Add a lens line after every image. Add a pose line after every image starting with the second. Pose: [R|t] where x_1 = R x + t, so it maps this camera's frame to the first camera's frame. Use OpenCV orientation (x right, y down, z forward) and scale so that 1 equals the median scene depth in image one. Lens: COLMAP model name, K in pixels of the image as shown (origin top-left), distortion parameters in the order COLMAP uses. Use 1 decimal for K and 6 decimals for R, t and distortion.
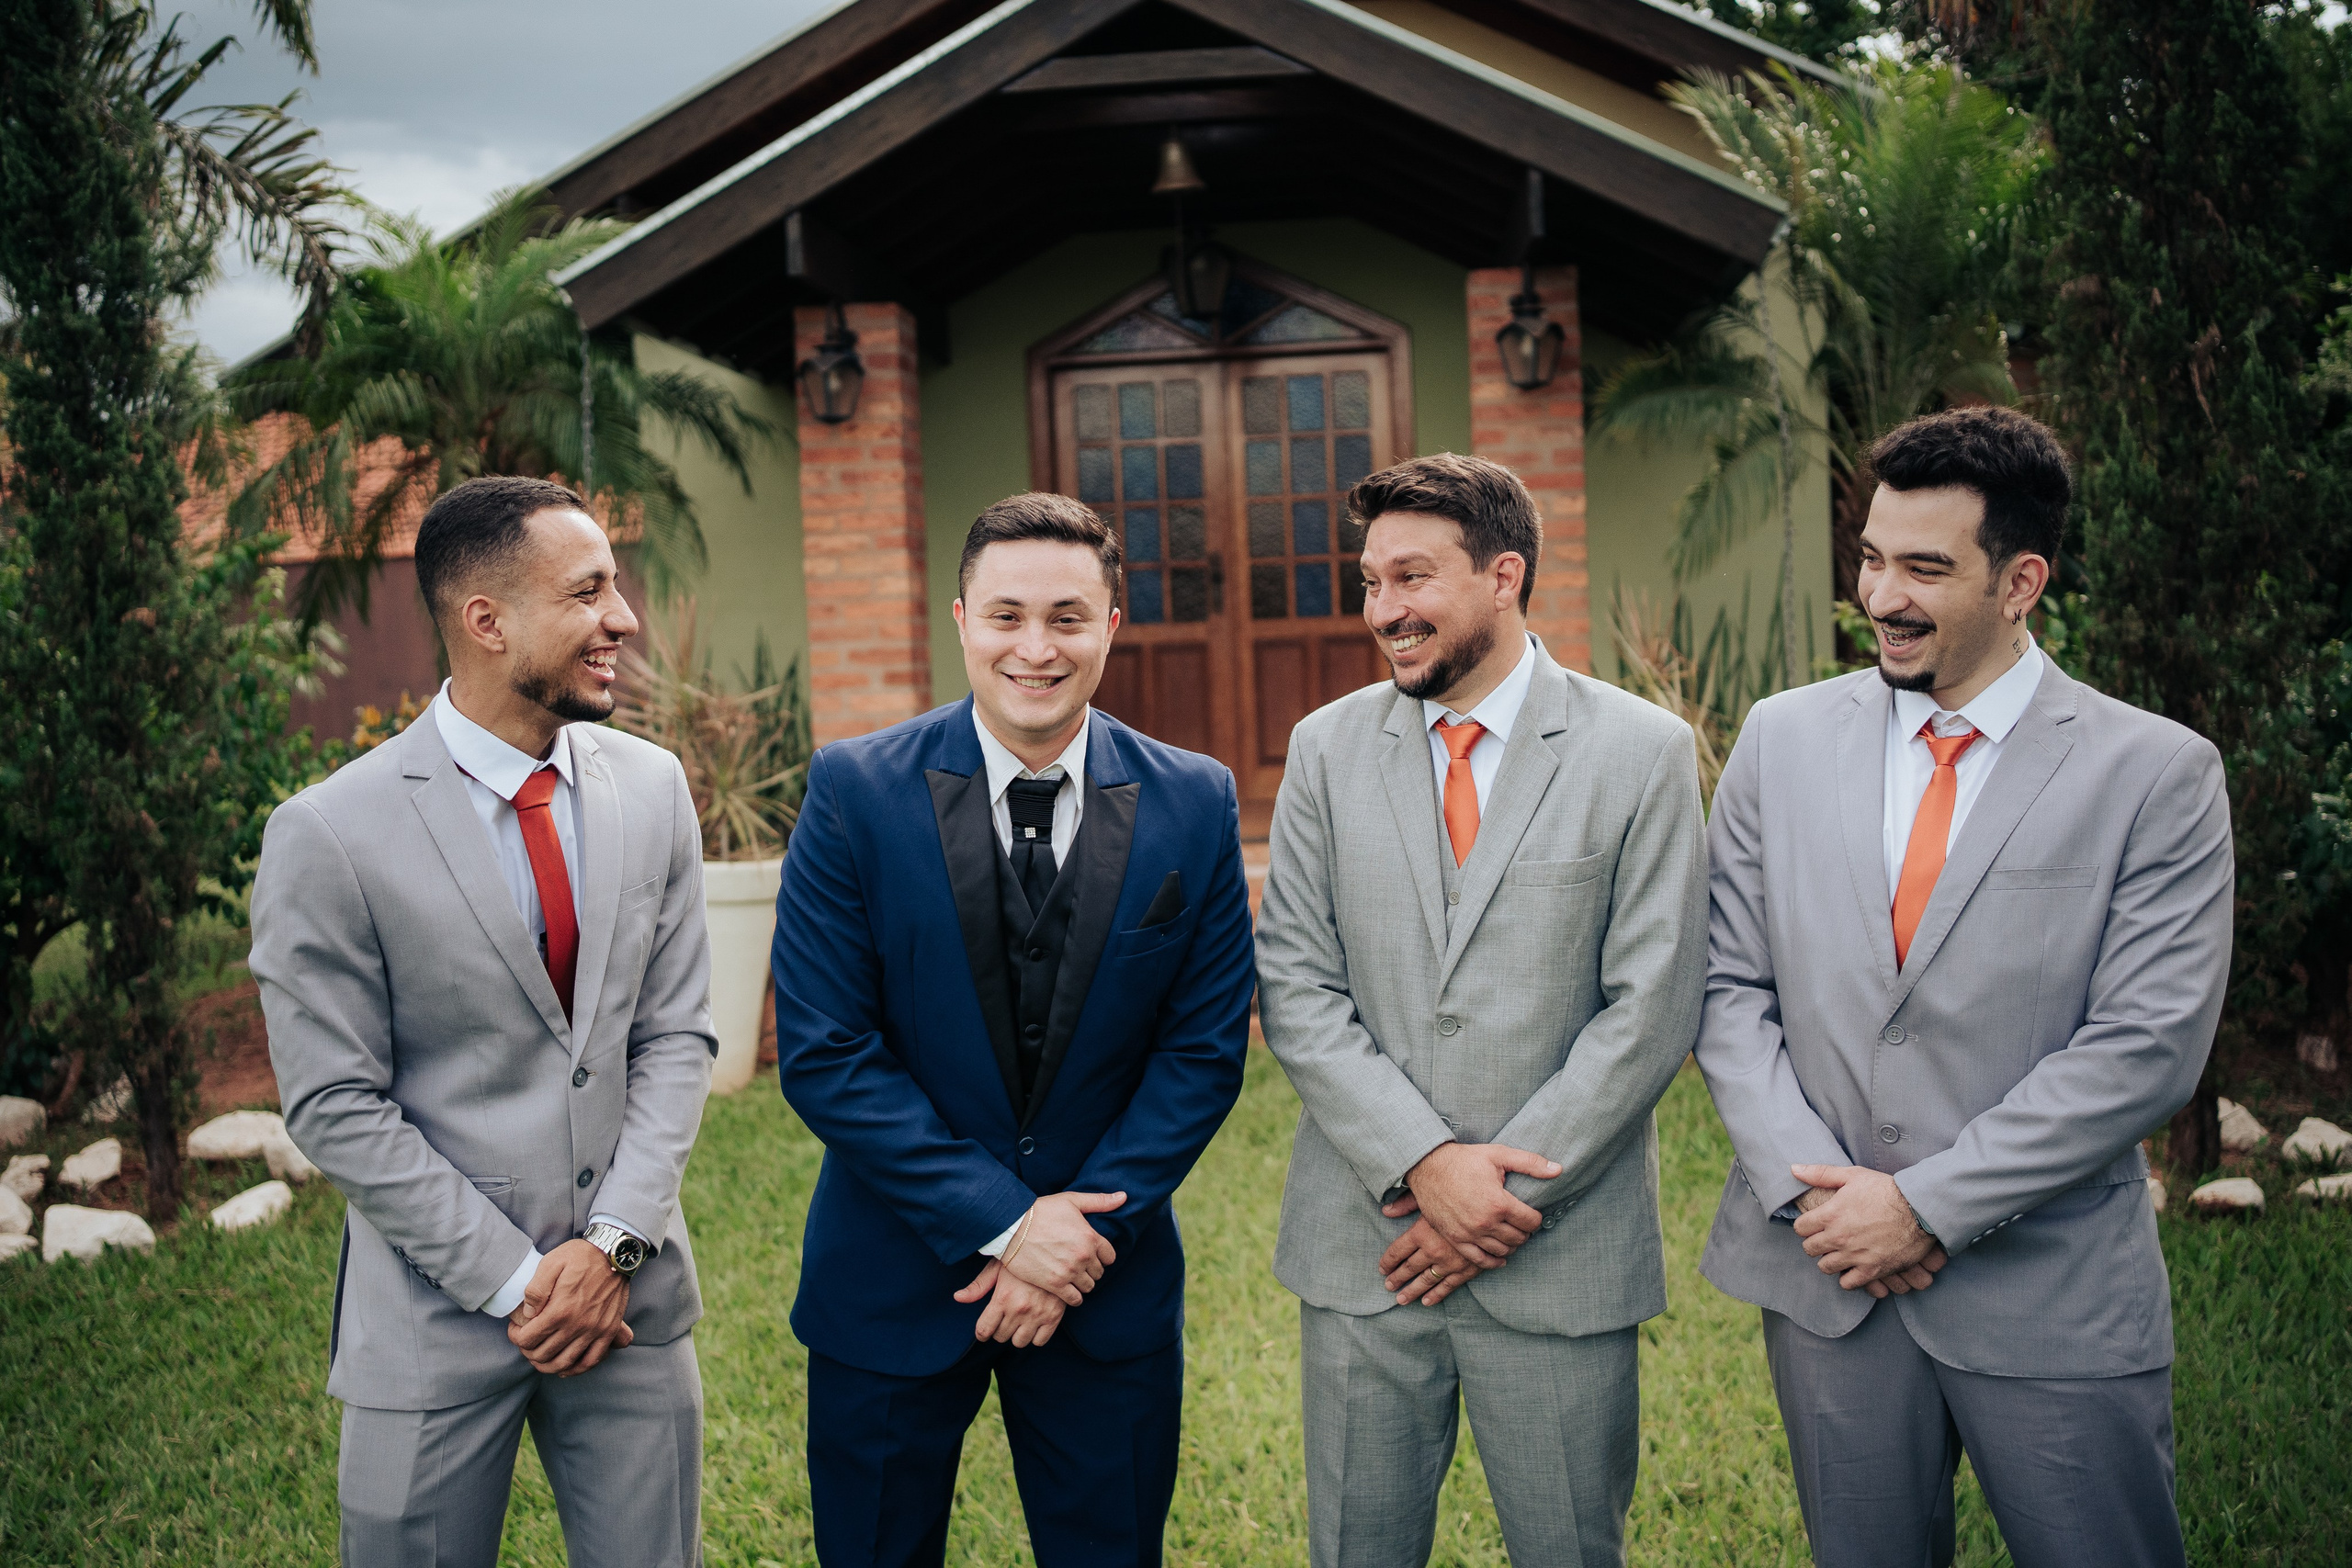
lens RADIAL K [[2360.0, 0, 1169.6], [0, 2360.0, 792.3], [0, 0, 1]] dist [-0.031900, 0.152466]
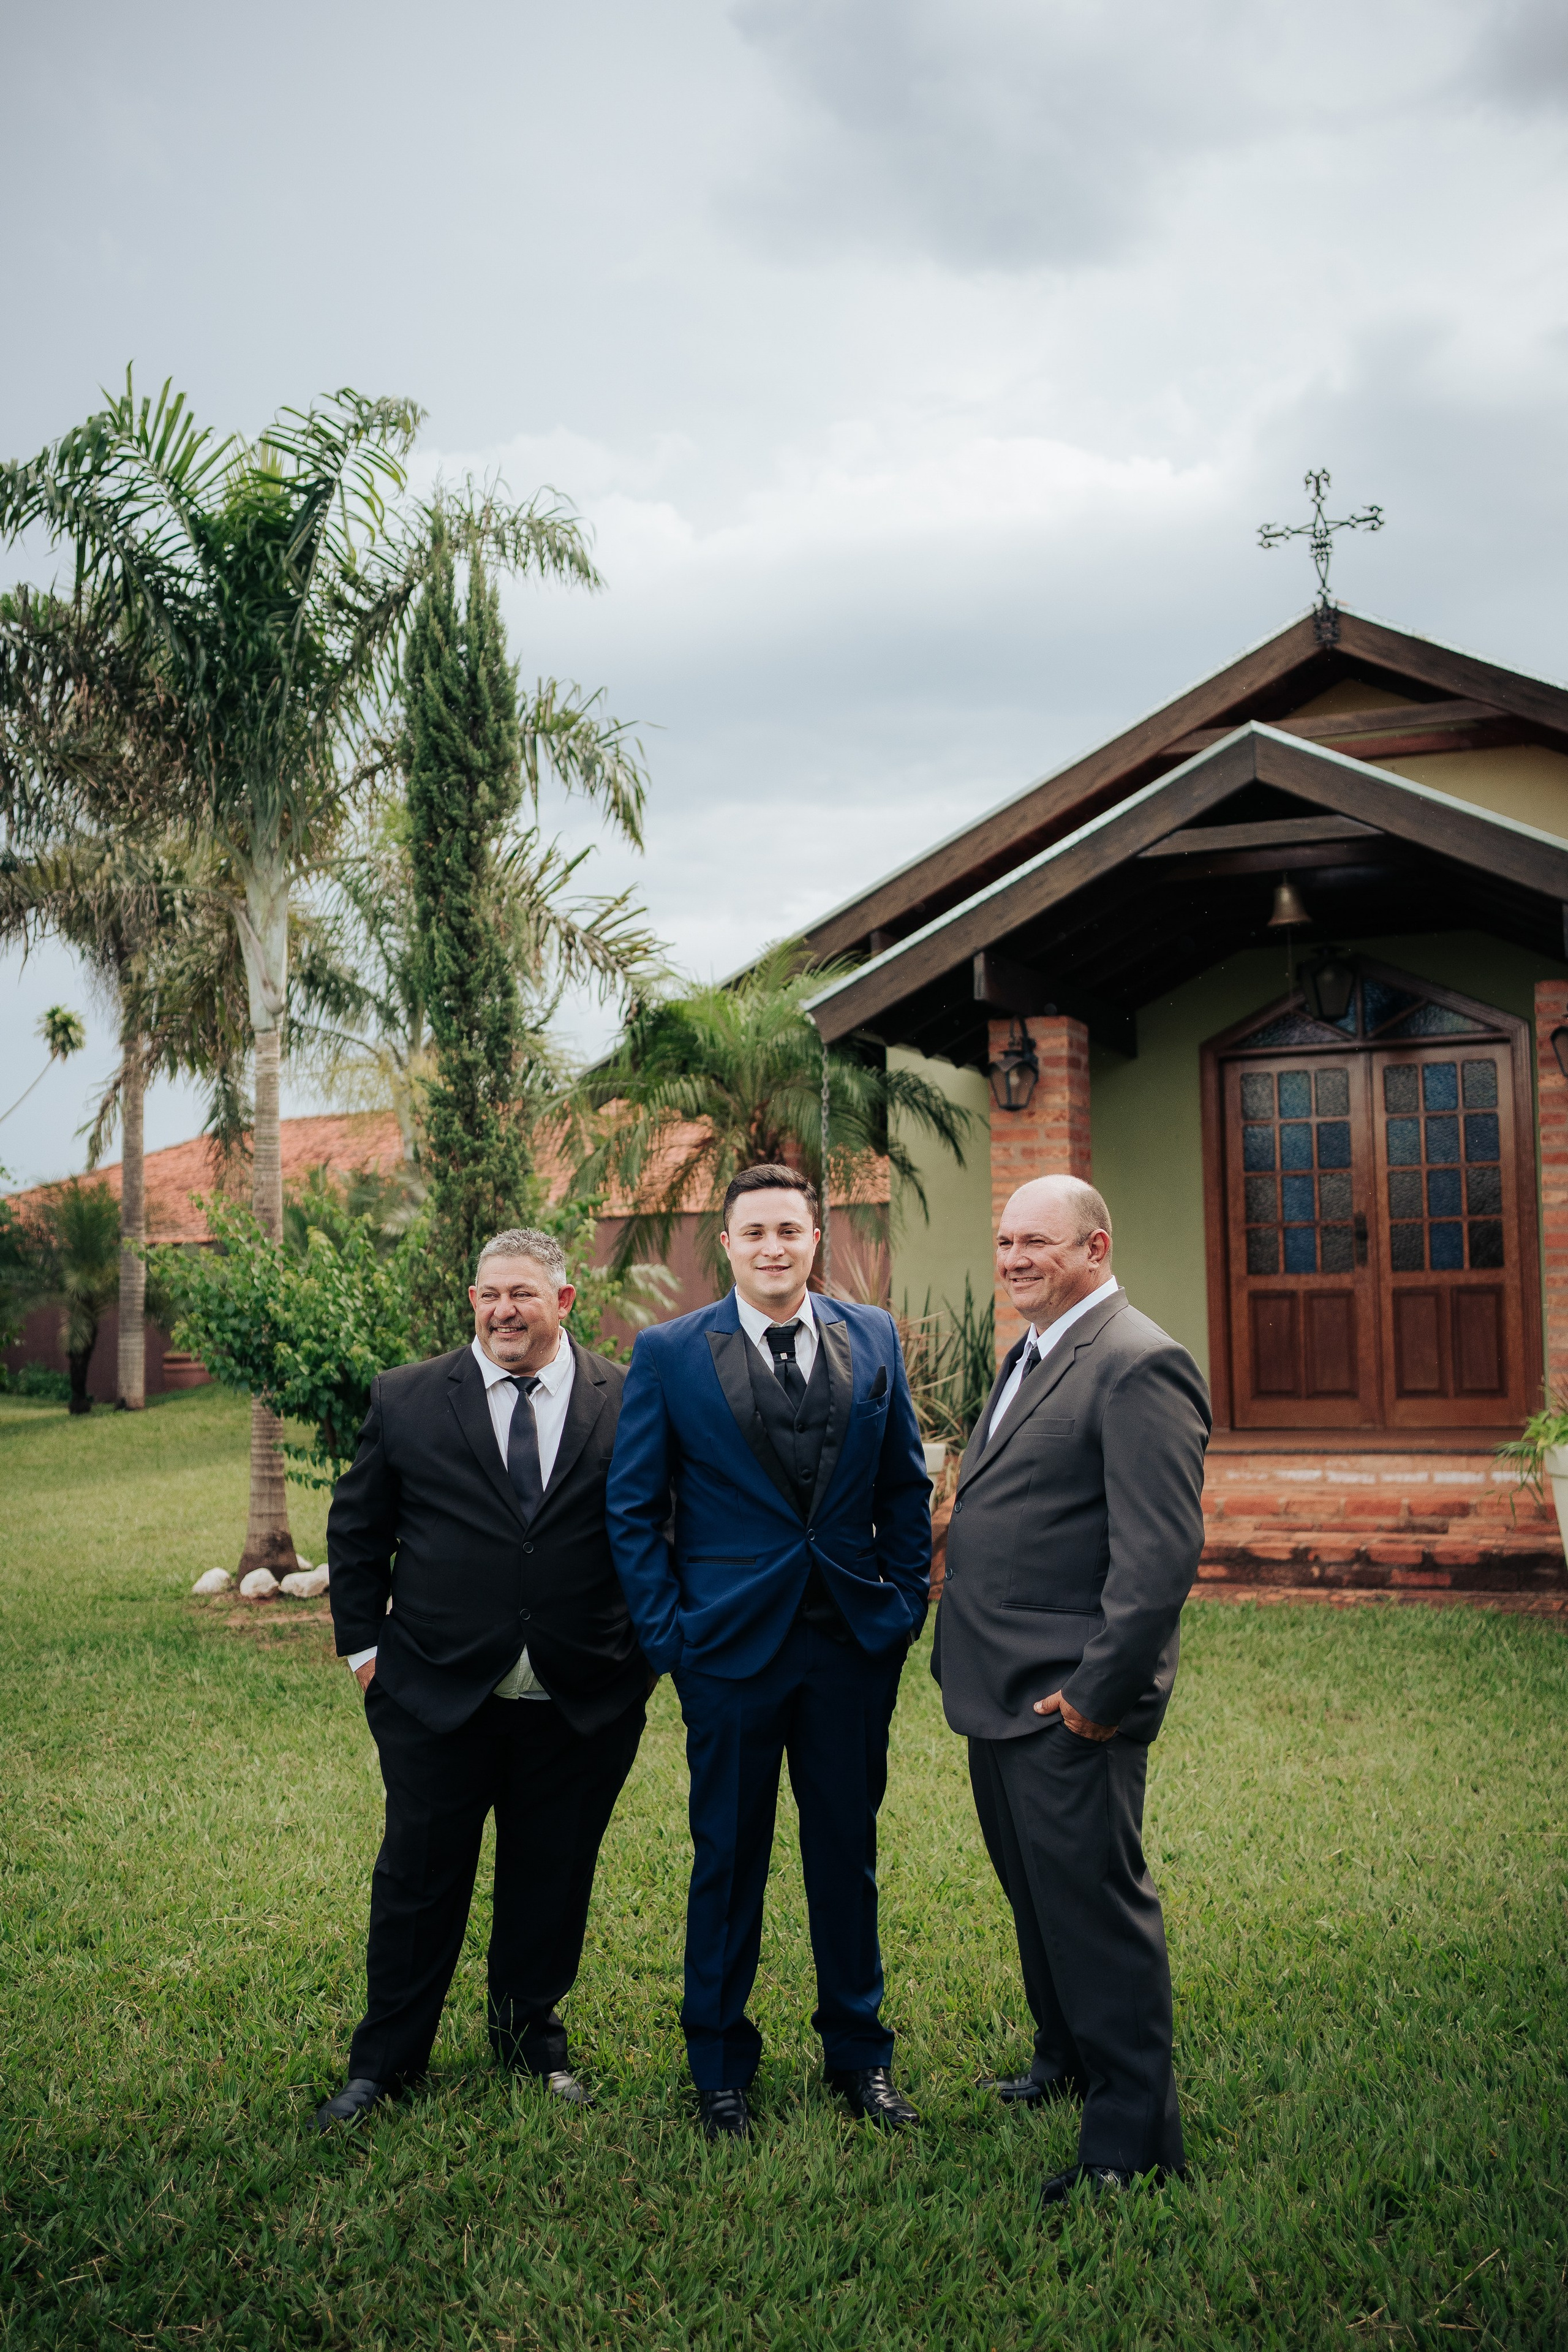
lens RADIAL K [[2360.2, 0, 784.2], [0, 2360.2, 1188.2], [0, 0, 1]] dist [-0.031900, 0.152466]
pose [[0.952792, 0.003995, -0.303597, 0.133099], [-0.037426, 0.993833, -0.104379, 0.024335], [0.301308, 0.110814, 0.947066, -0.254728]]
